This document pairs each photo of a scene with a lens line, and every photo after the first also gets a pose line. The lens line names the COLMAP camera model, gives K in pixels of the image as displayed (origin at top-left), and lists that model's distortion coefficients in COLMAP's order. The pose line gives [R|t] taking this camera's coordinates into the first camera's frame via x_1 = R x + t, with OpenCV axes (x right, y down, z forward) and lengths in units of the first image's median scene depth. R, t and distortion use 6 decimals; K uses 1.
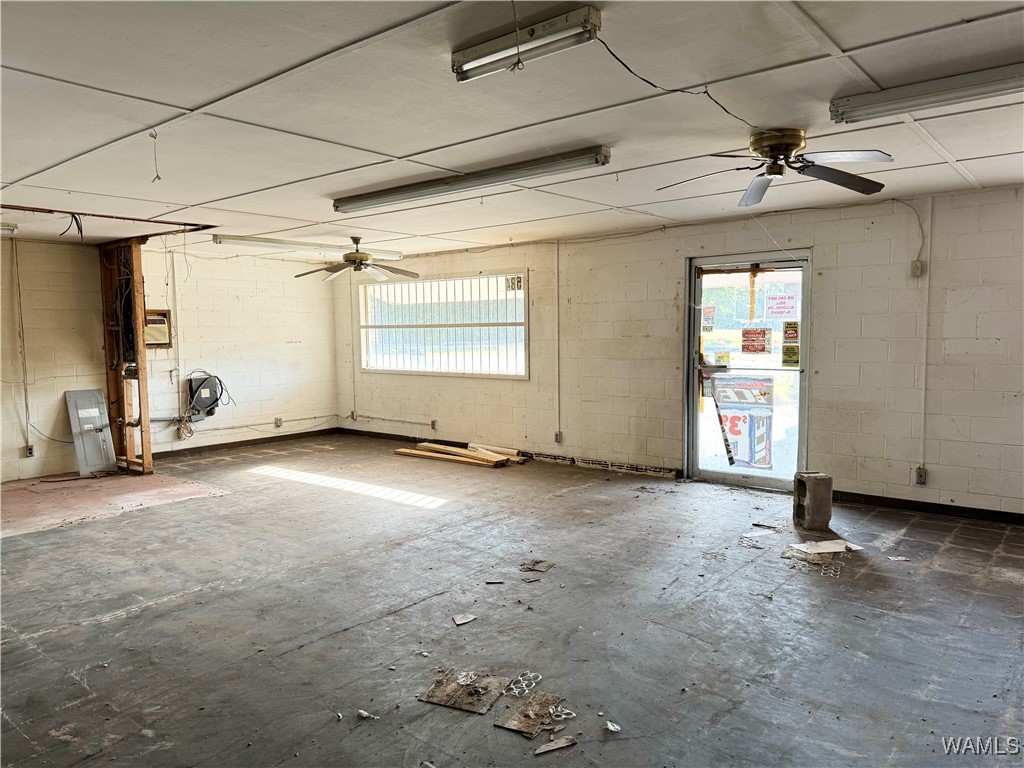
lens RADIAL K [[727.1, 0, 512.0], [0, 727.1, 384.0], [0, 0, 1]] dist [0.086143, -0.105560]
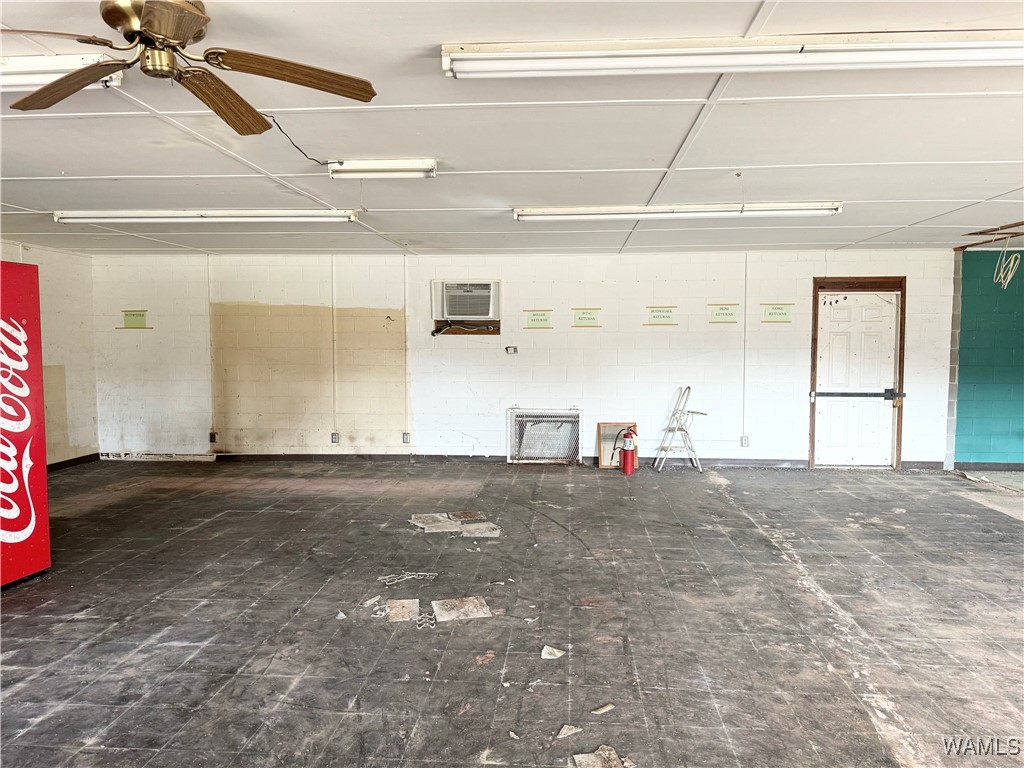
lens RADIAL K [[721.7, 0, 516.7], [0, 721.7, 381.2], [0, 0, 1]] dist [0.116387, -0.108163]
pose [[-0.811095, 0.046909, -0.583030, 0.353269], [-0.035258, 0.991045, 0.128787, -0.094765], [0.583850, 0.125015, -0.802178, 1.207235]]
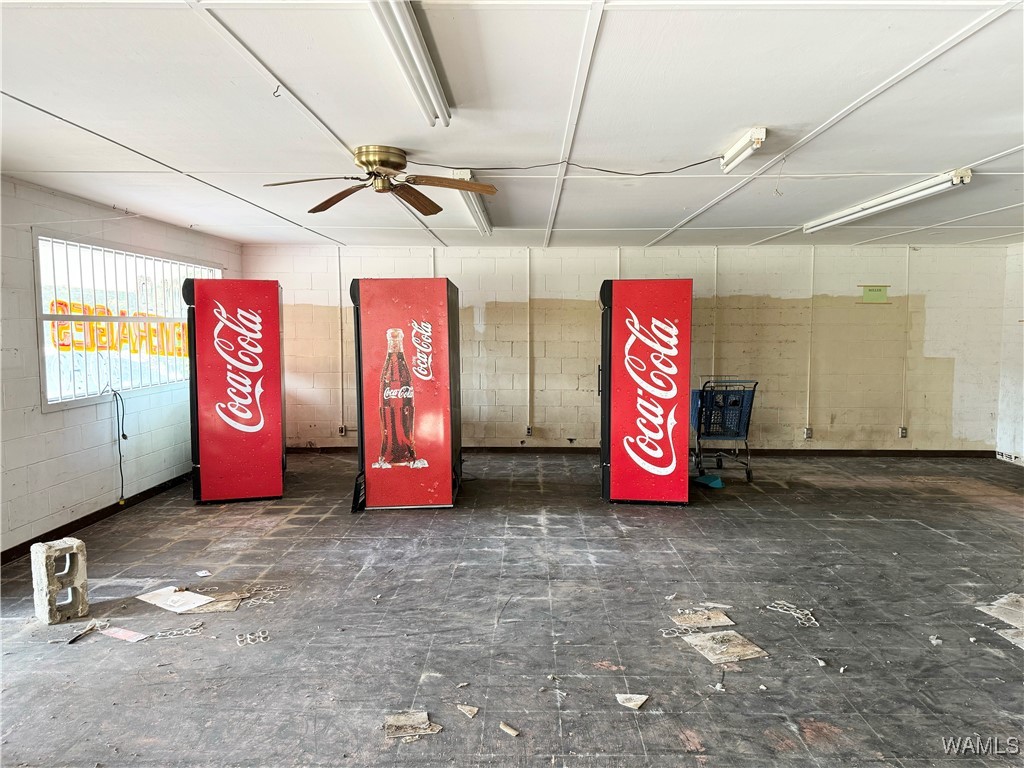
lens RADIAL K [[721.7, 0, 516.7], [0, 721.7, 381.2], [0, 0, 1]] dist [0.116387, -0.108163]
pose [[-0.630300, -0.043435, 0.775136, -0.421609], [0.067060, 0.991656, 0.110097, -0.082277], [-0.773450, 0.121375, -0.622128, 1.120699]]
